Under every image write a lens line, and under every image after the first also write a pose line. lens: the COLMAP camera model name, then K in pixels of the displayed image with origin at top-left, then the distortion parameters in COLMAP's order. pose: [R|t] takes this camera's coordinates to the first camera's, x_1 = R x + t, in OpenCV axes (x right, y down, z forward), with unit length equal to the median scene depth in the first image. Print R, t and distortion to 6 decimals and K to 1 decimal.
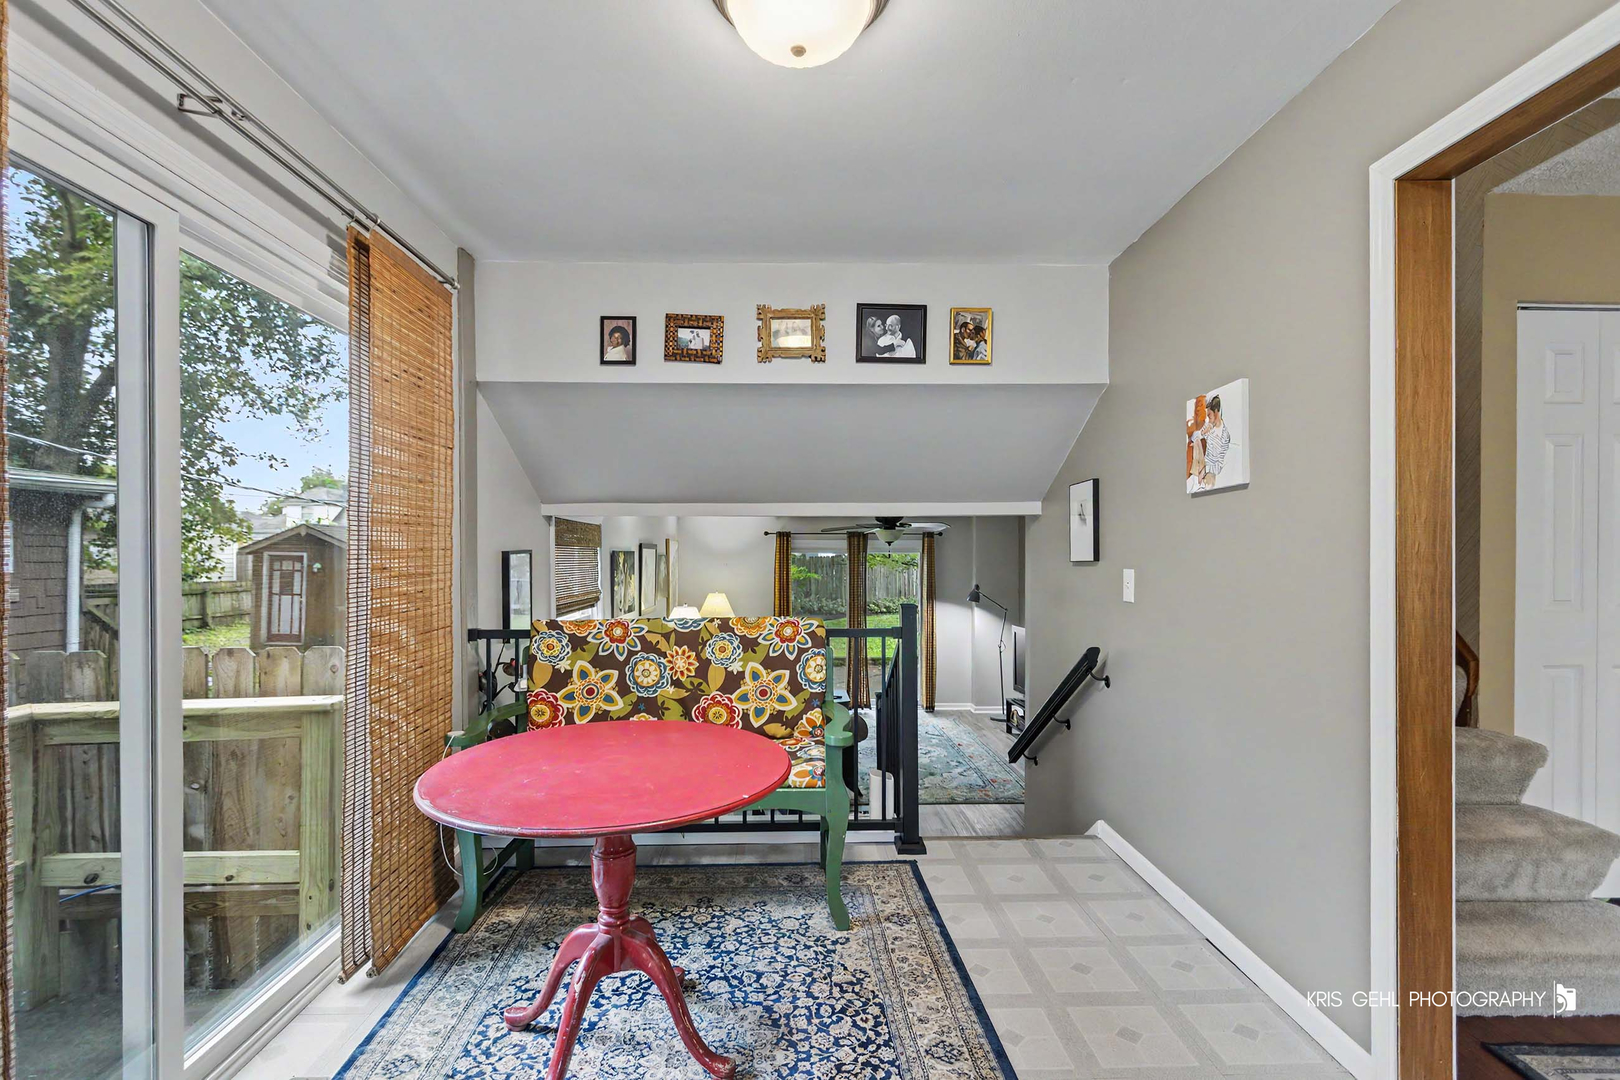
lens RADIAL K [[759.9, 0, 803.3], [0, 759.9, 557.2], [0, 0, 1]] dist [0.000736, 0.000136]
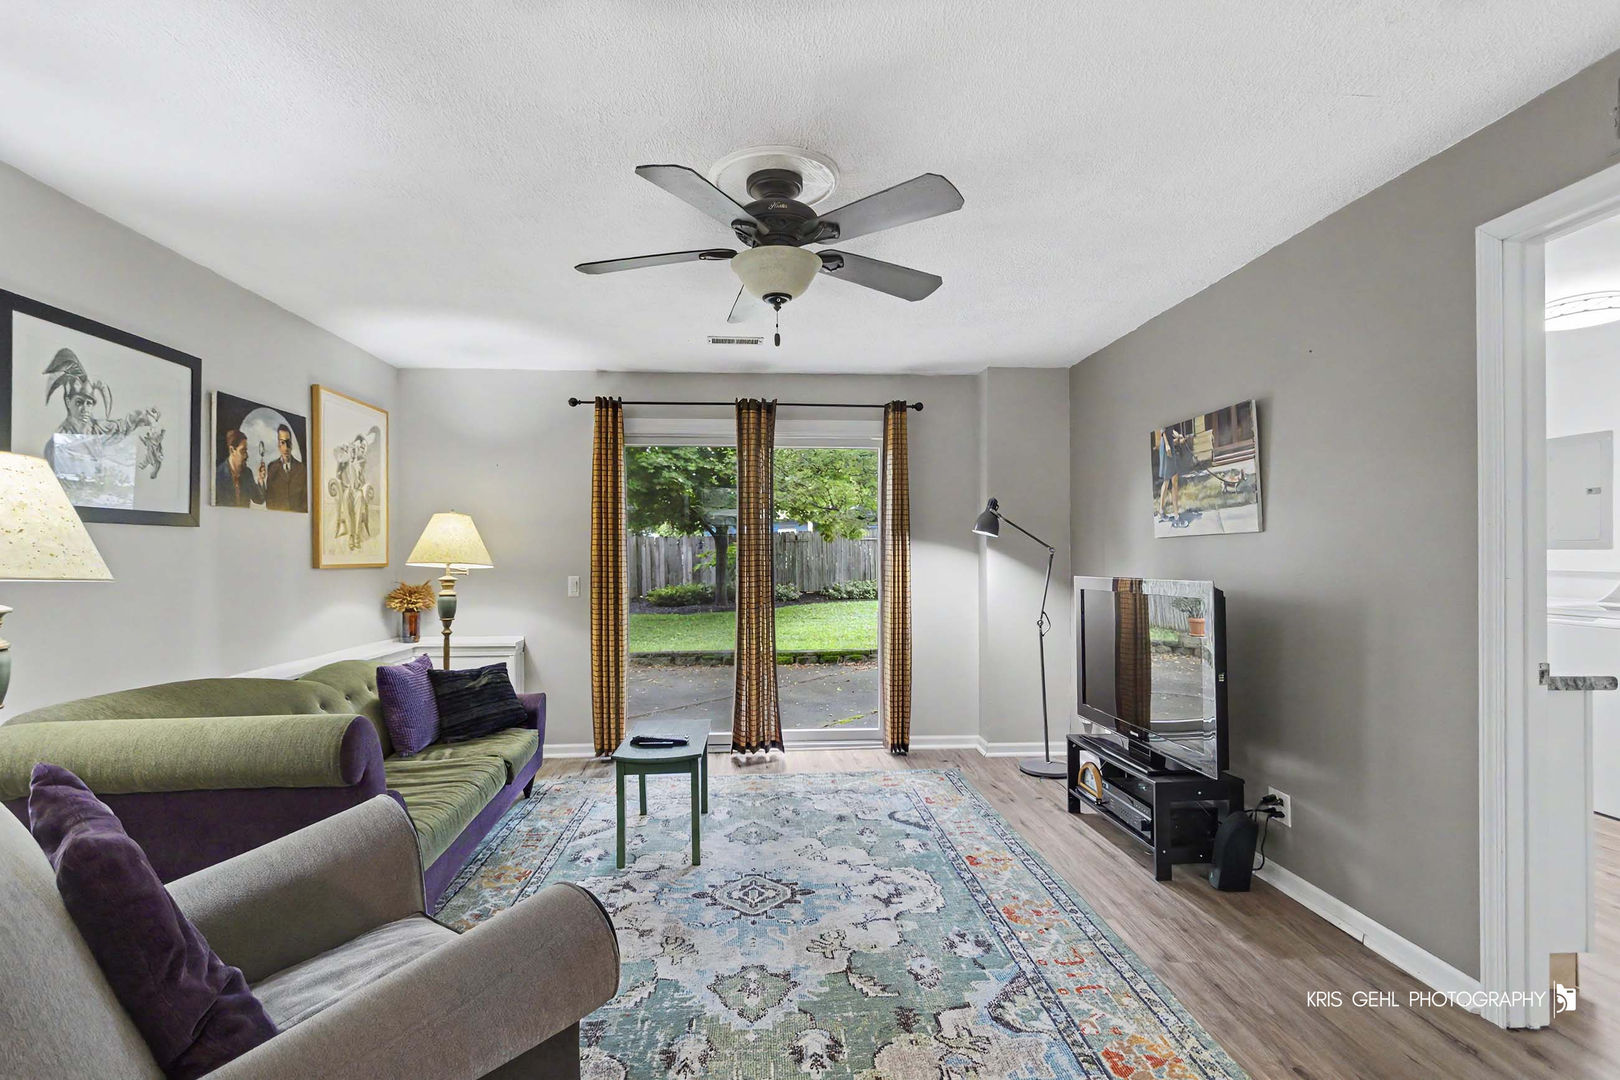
lens RADIAL K [[759.9, 0, 803.3], [0, 759.9, 557.2], [0, 0, 1]] dist [0.000736, 0.000136]
pose [[0.999203, -0.002752, 0.039816, 0.089213], [0.002400, 0.999958, 0.008876, 0.072815], [-0.039839, -0.008773, 0.999168, 0.534399]]
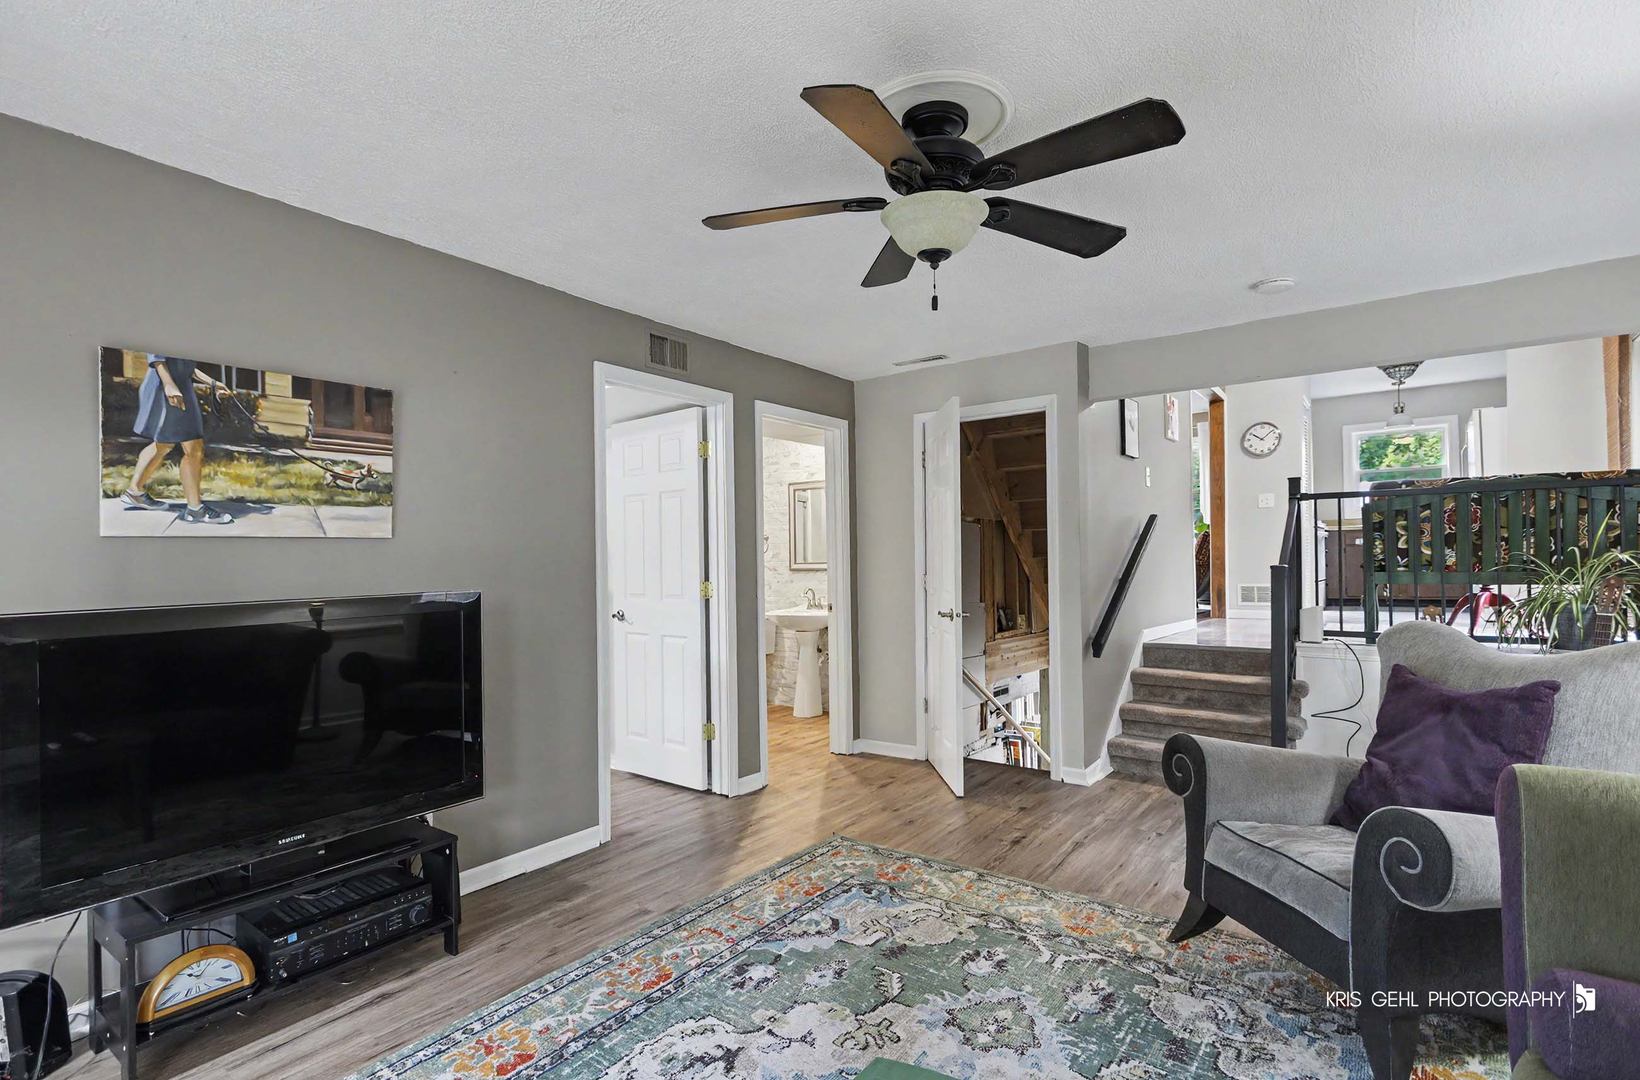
lens RADIAL K [[791.1, 0, 814.1], [0, 791.1, 553.0], [0, 0, 1]] dist [0.007519, 0.000303]
pose [[-0.785970, 0.015573, 0.618069, -0.028039], [0.010032, 0.999872, -0.012436, 0.076854], [-0.618184, -0.003574, -0.786026, 1.016990]]
